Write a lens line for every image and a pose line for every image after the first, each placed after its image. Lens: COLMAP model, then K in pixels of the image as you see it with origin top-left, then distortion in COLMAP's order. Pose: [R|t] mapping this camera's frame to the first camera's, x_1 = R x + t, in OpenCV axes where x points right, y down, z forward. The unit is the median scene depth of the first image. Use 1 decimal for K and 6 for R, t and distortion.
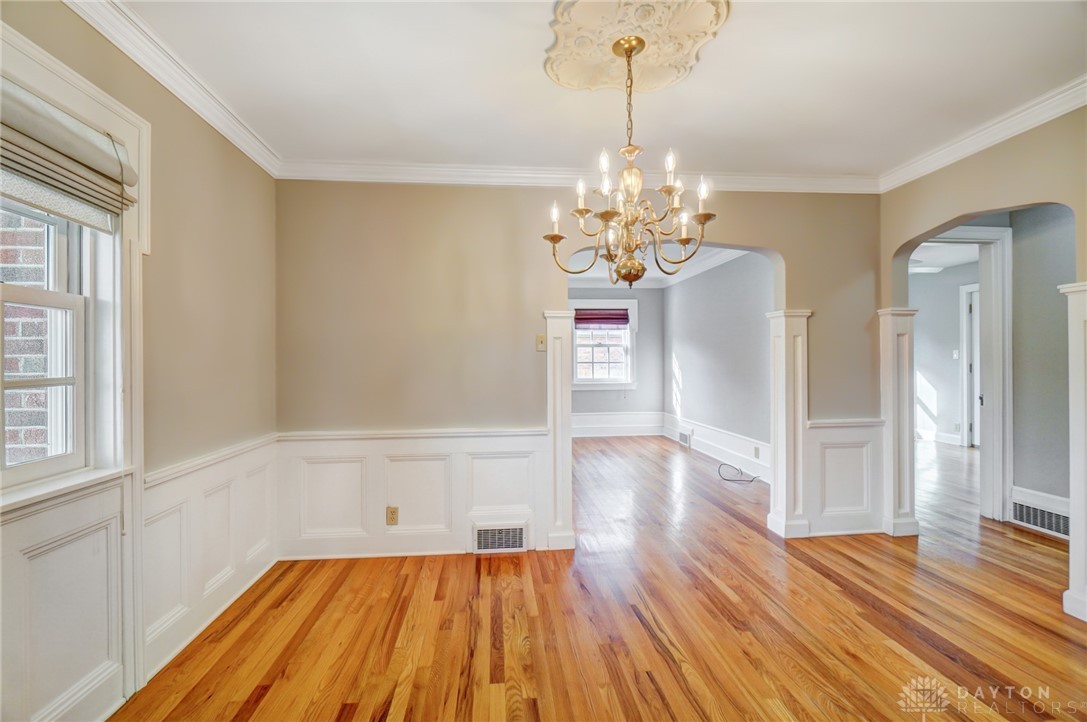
lens RADIAL K [[481.2, 0, 540.5], [0, 481.2, 360.3], [0, 0, 1]] dist [-0.060431, 0.021908]
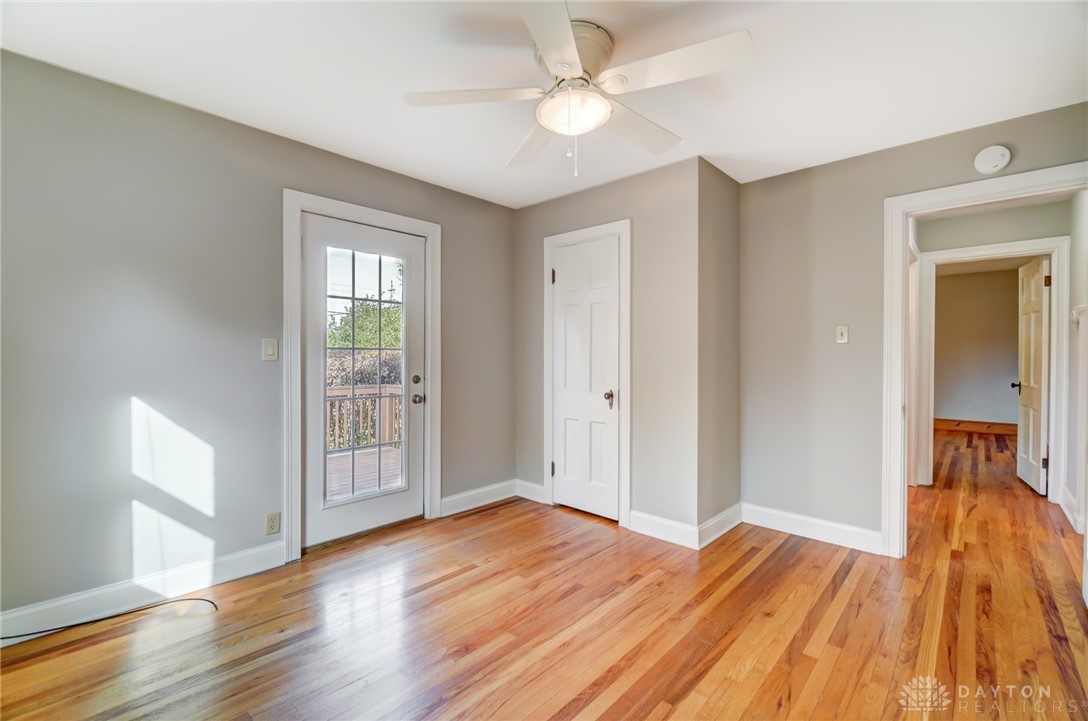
lens RADIAL K [[481.6, 0, 541.0], [0, 481.6, 359.8], [0, 0, 1]] dist [-0.060431, 0.021908]
pose [[-0.654503, -0.005429, 0.756040, 0.420566], [0.001744, 0.999961, 0.008691, -0.006420], [-0.756058, 0.007007, -0.654467, 1.094110]]
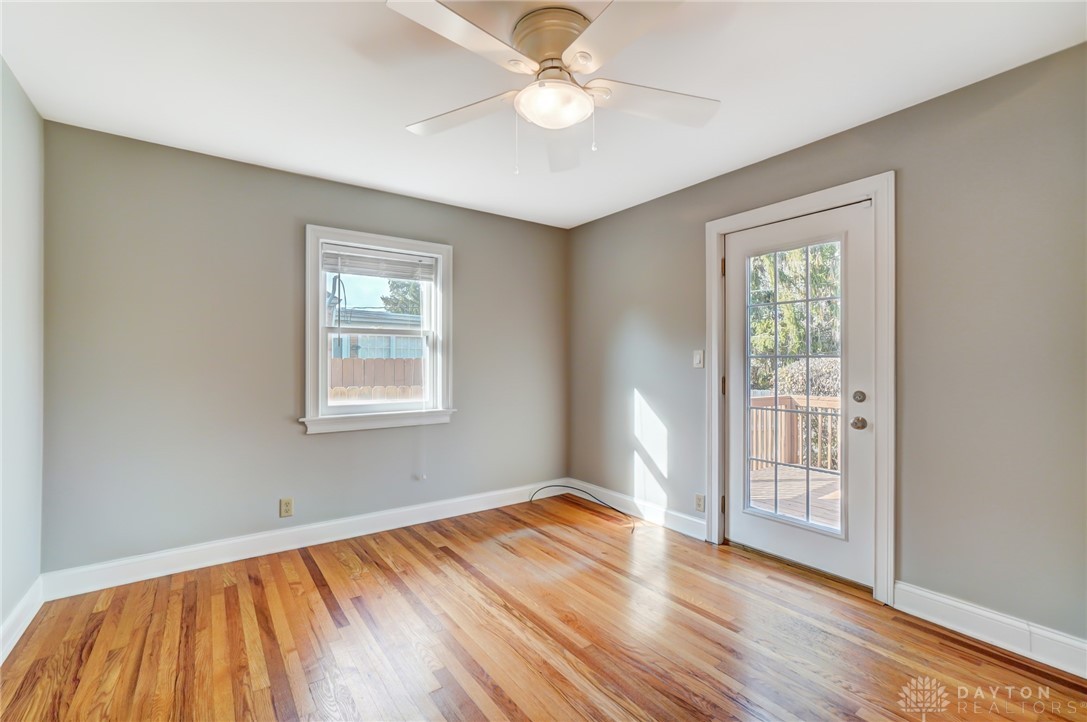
lens RADIAL K [[486.0, 0, 543.5], [0, 486.0, 361.0], [0, 0, 1]] dist [-0.000585, 0.012428]
pose [[0.884291, 0.007763, 0.466871, 0.498324], [-0.004166, 0.999953, -0.008736, -0.004670], [-0.466917, 0.005780, 0.884282, 0.611434]]
